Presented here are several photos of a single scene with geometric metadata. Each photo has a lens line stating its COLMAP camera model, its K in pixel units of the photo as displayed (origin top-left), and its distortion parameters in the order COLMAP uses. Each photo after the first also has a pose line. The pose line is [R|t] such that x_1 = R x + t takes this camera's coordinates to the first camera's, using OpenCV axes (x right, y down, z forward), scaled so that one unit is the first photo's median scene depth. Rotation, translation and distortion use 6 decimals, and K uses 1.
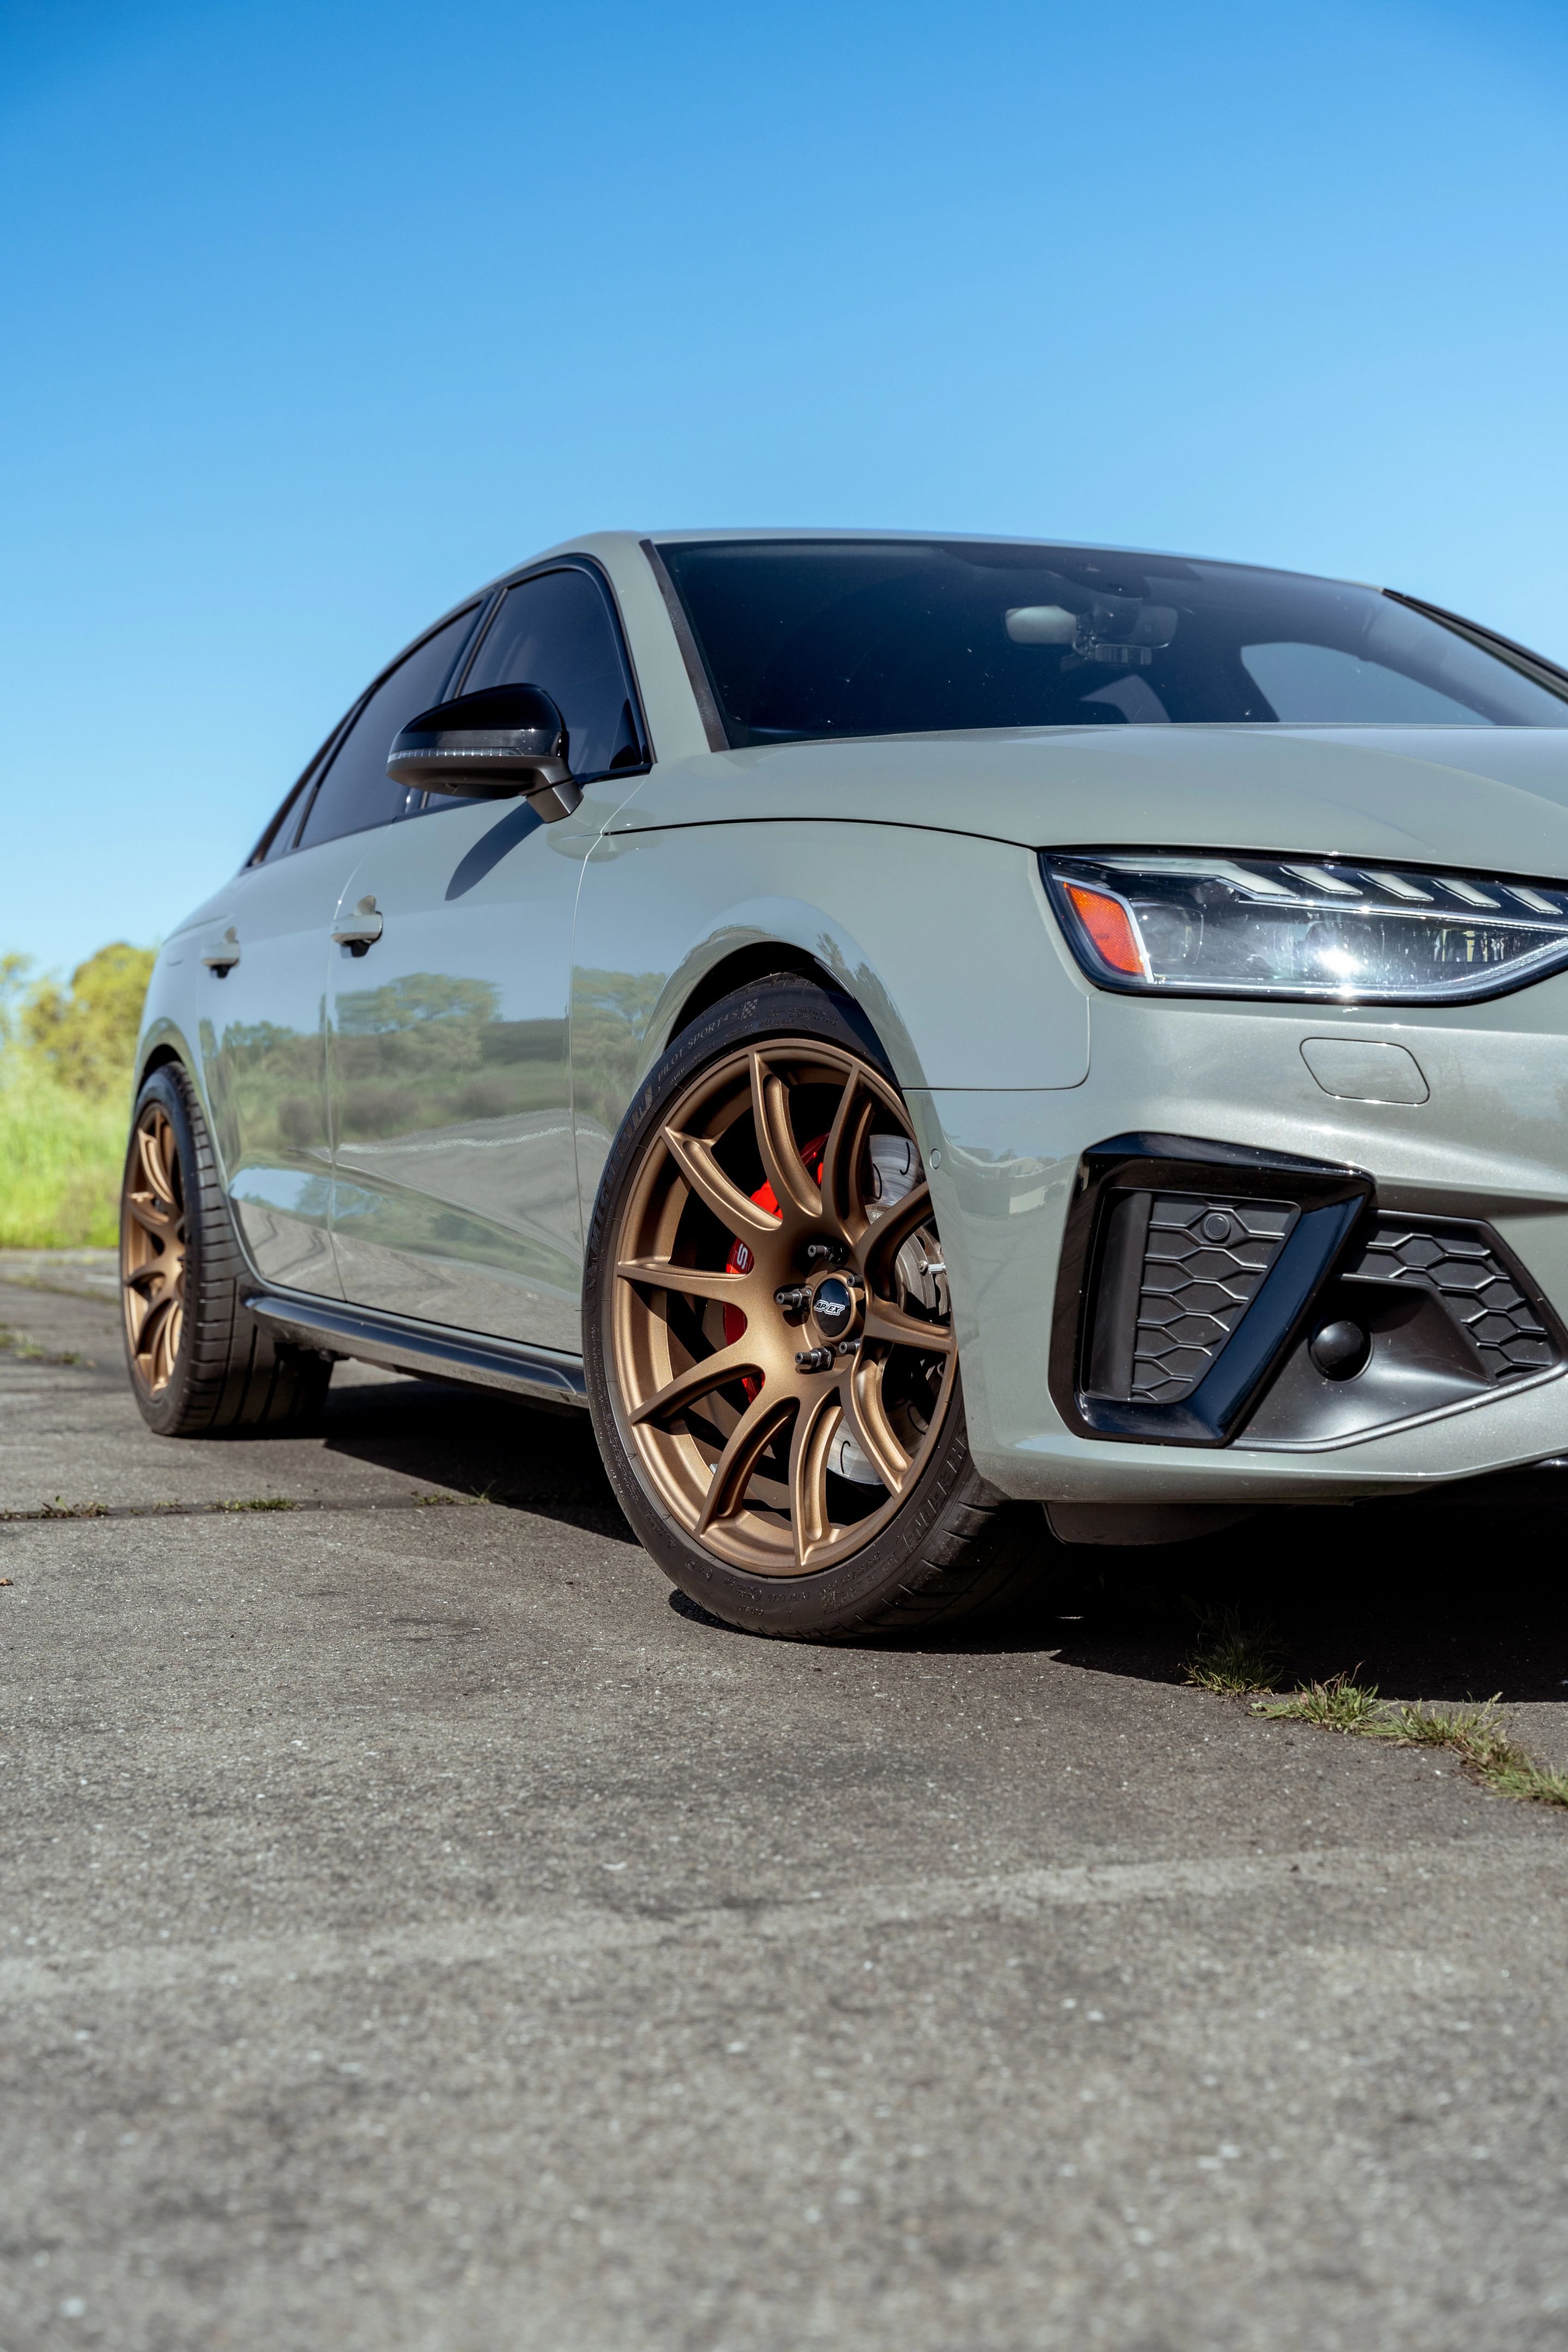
lens RADIAL K [[3358.3, 0, 793.2], [0, 3358.3, 1183.8], [0, 0, 1]] dist [0.004447, 0.062066]
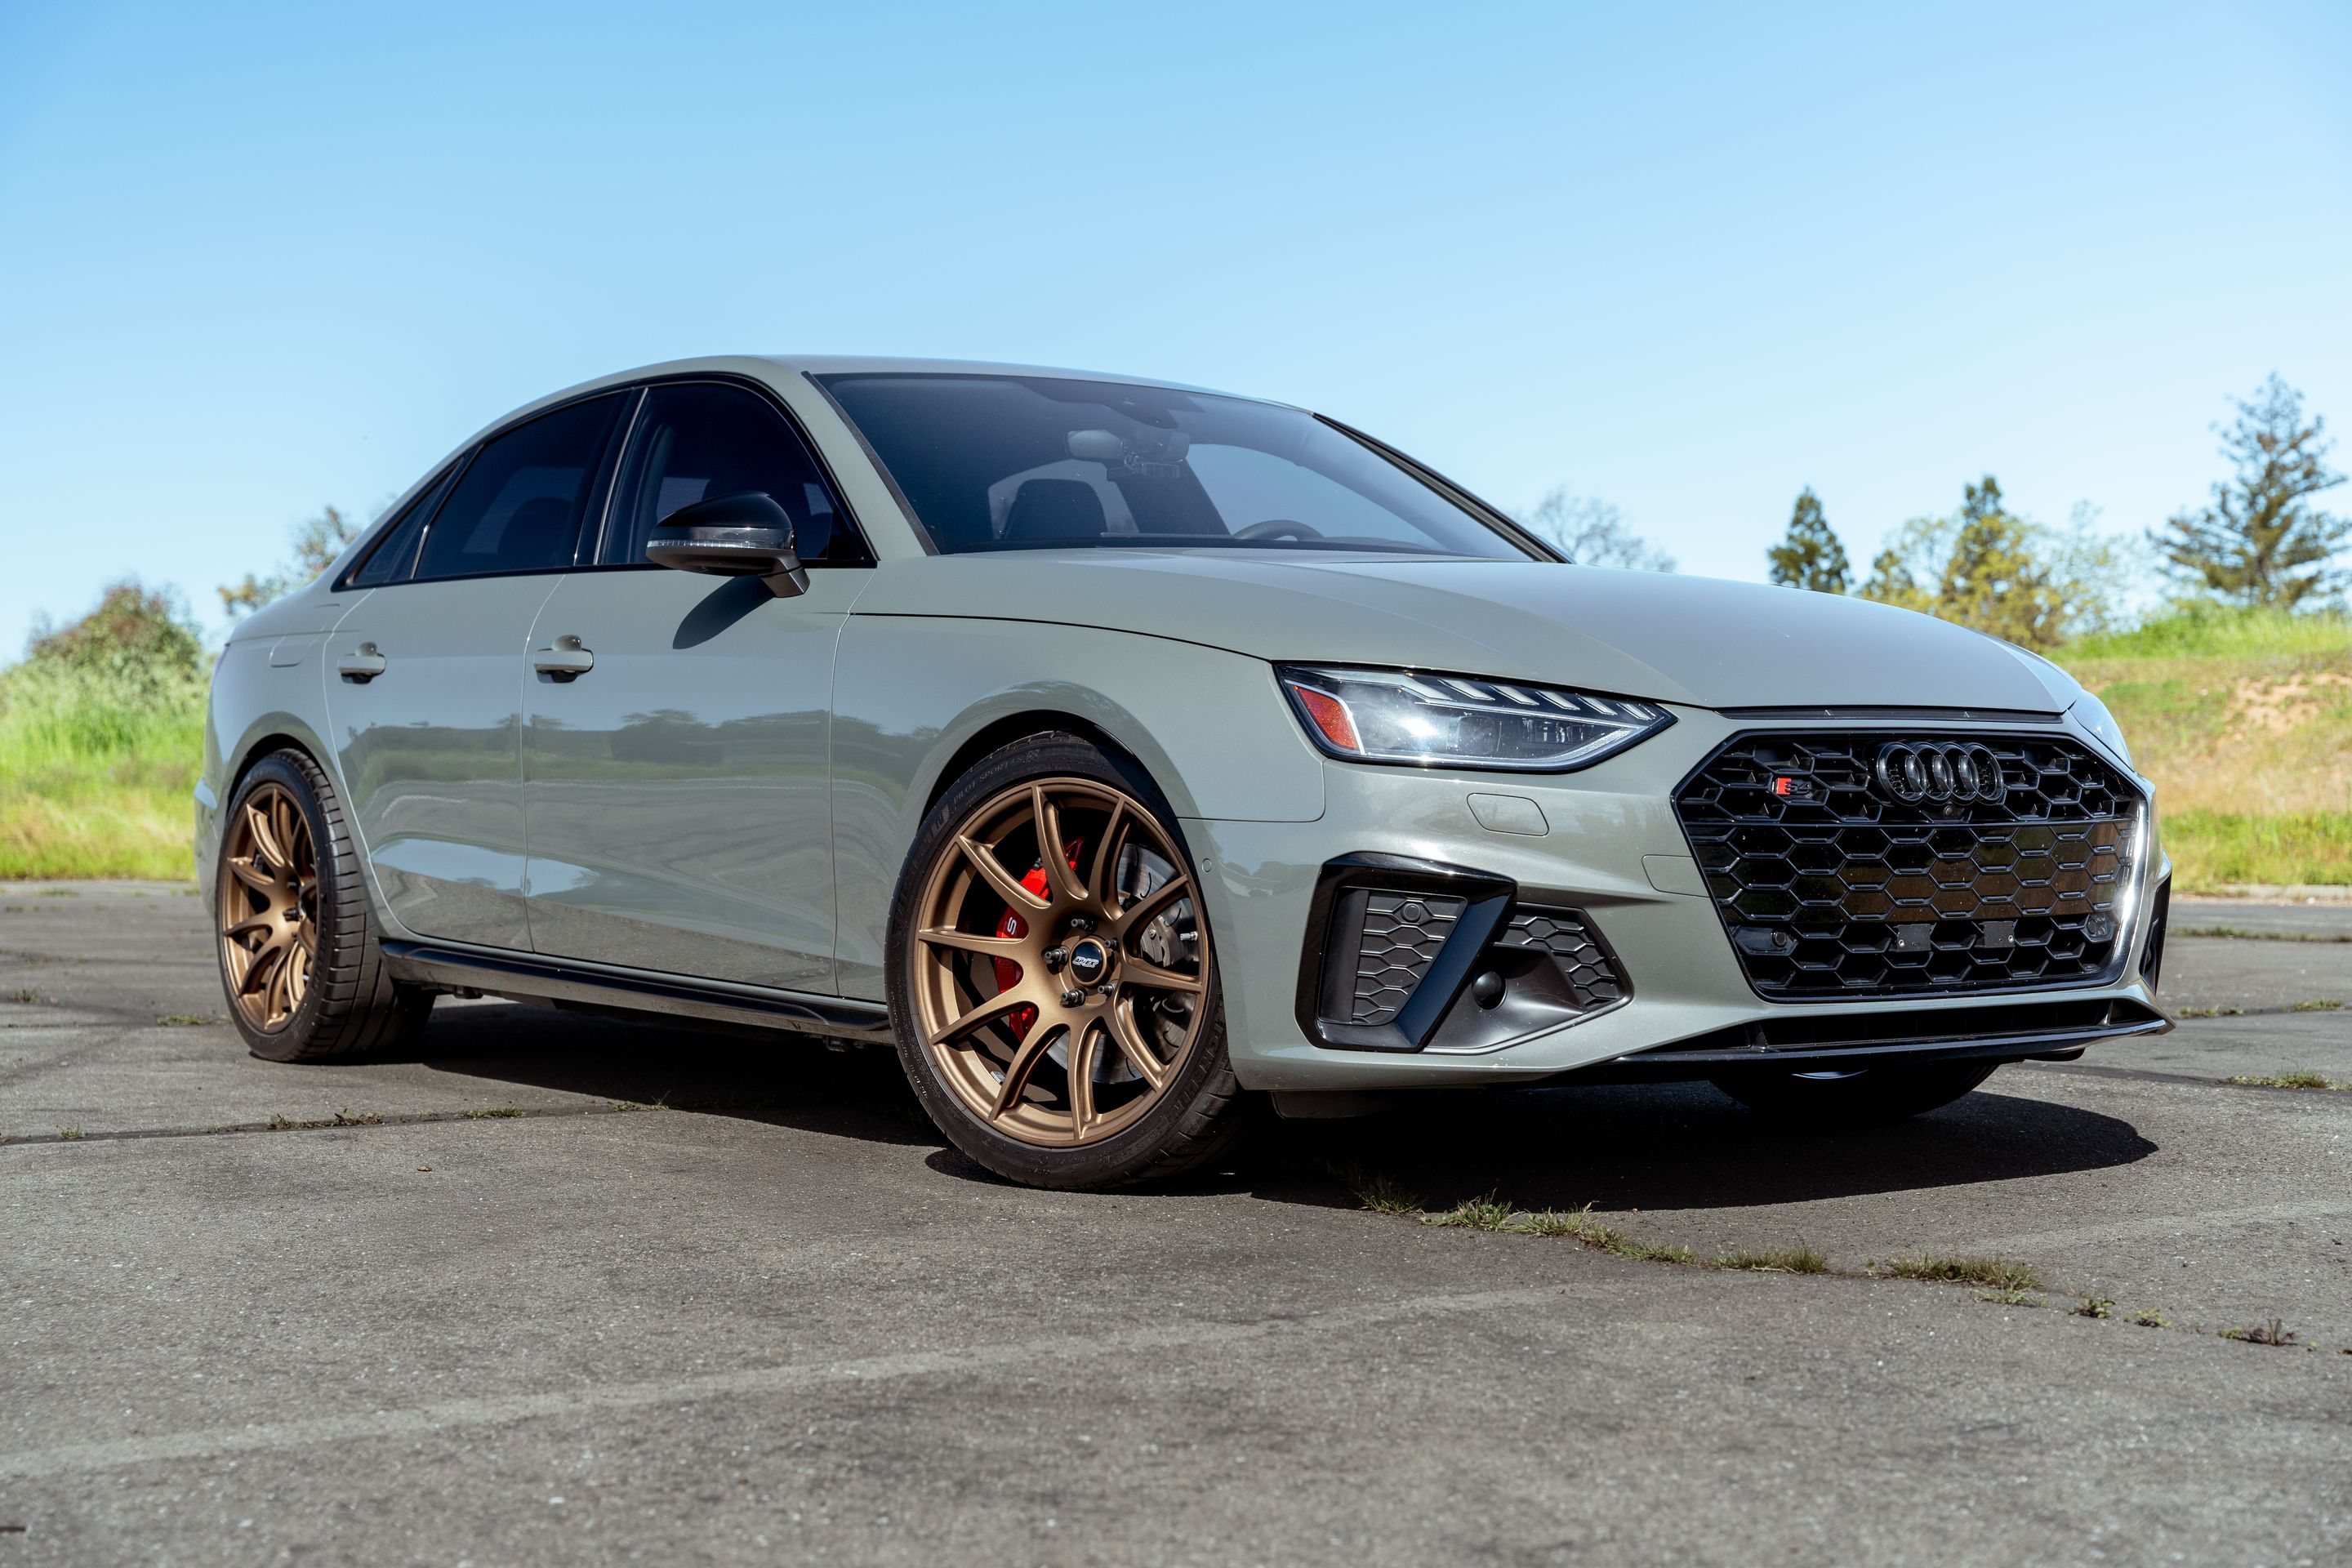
lens RADIAL K [[3343.0, 0, 1199.6], [0, 3343.0, 744.2], [0, 0, 1]] dist [0.001064, 0.055588]
pose [[0.966950, 0.008883, 0.254813, -0.313895], [-0.004292, 0.999818, -0.018564, -0.030900], [-0.254932, 0.016857, 0.966812, -0.414943]]
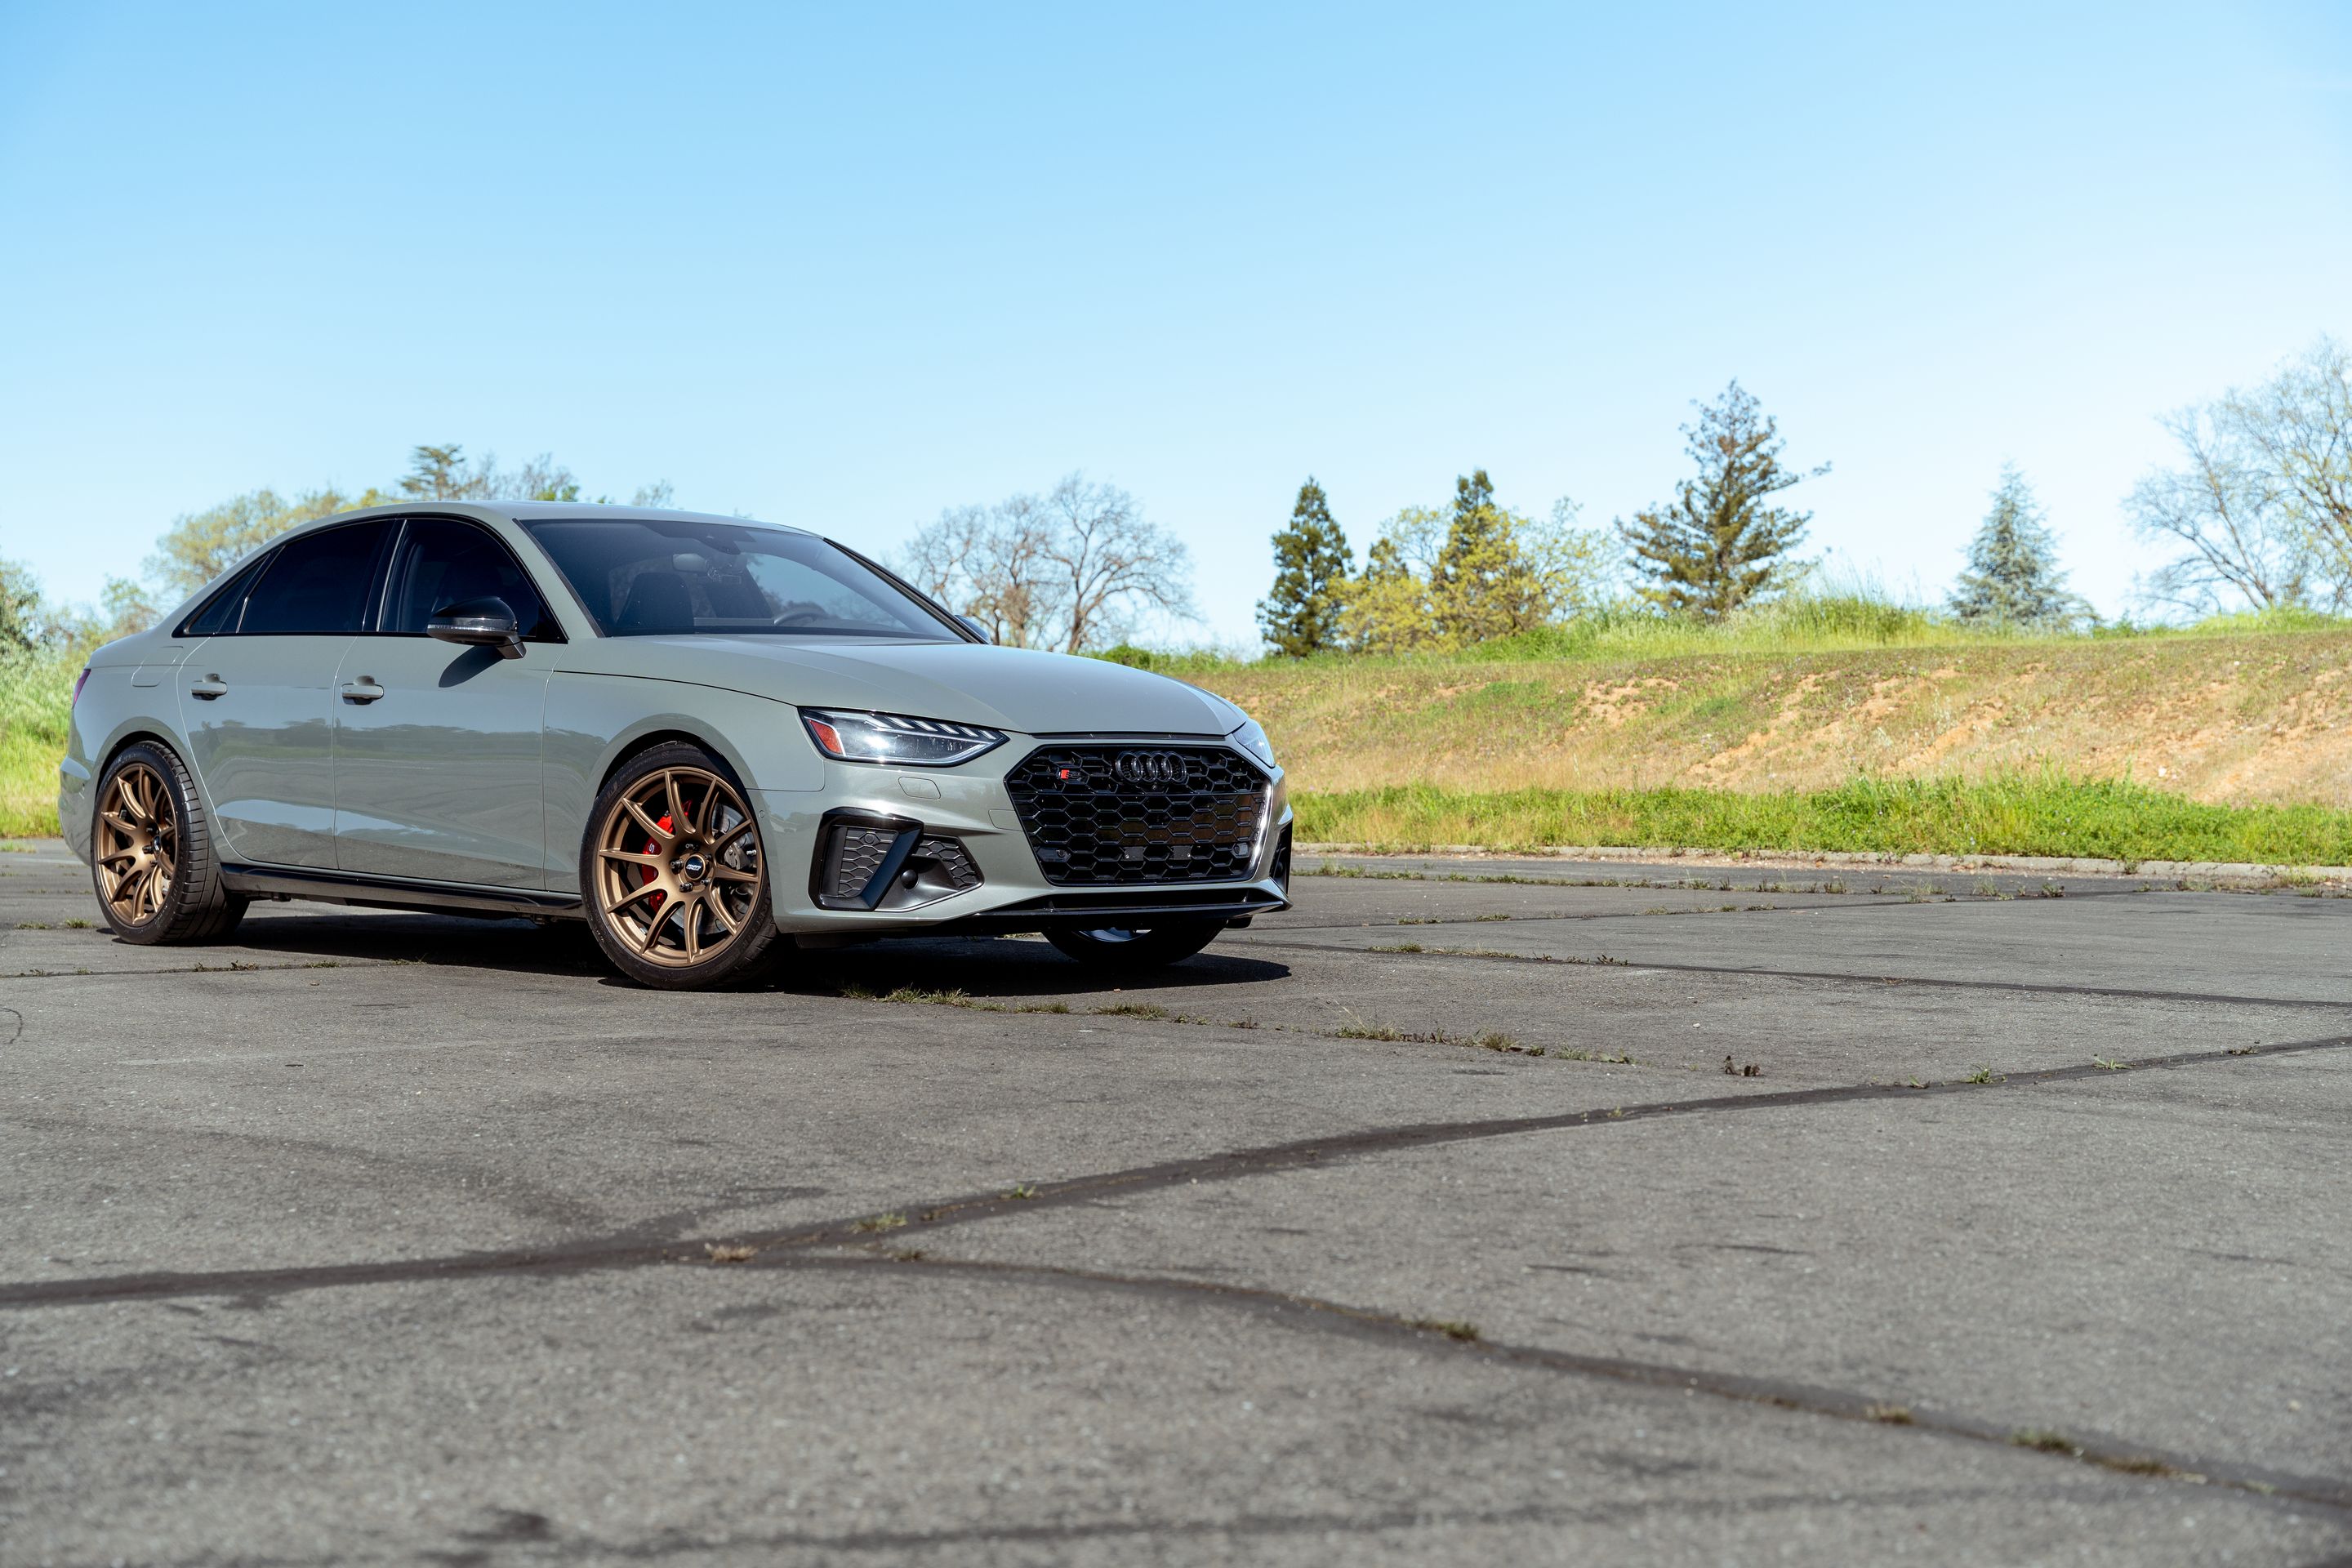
lens RADIAL K [[3292.8, 0, 1180.8], [0, 3292.8, 737.3], [0, 0, 1]] dist [0.022790, -0.007313]
pose [[0.922308, 0.014705, 0.386175, -0.649024], [-0.010150, 0.999853, -0.013833, -0.034265], [-0.386321, 0.008839, 0.922322, -1.571493]]
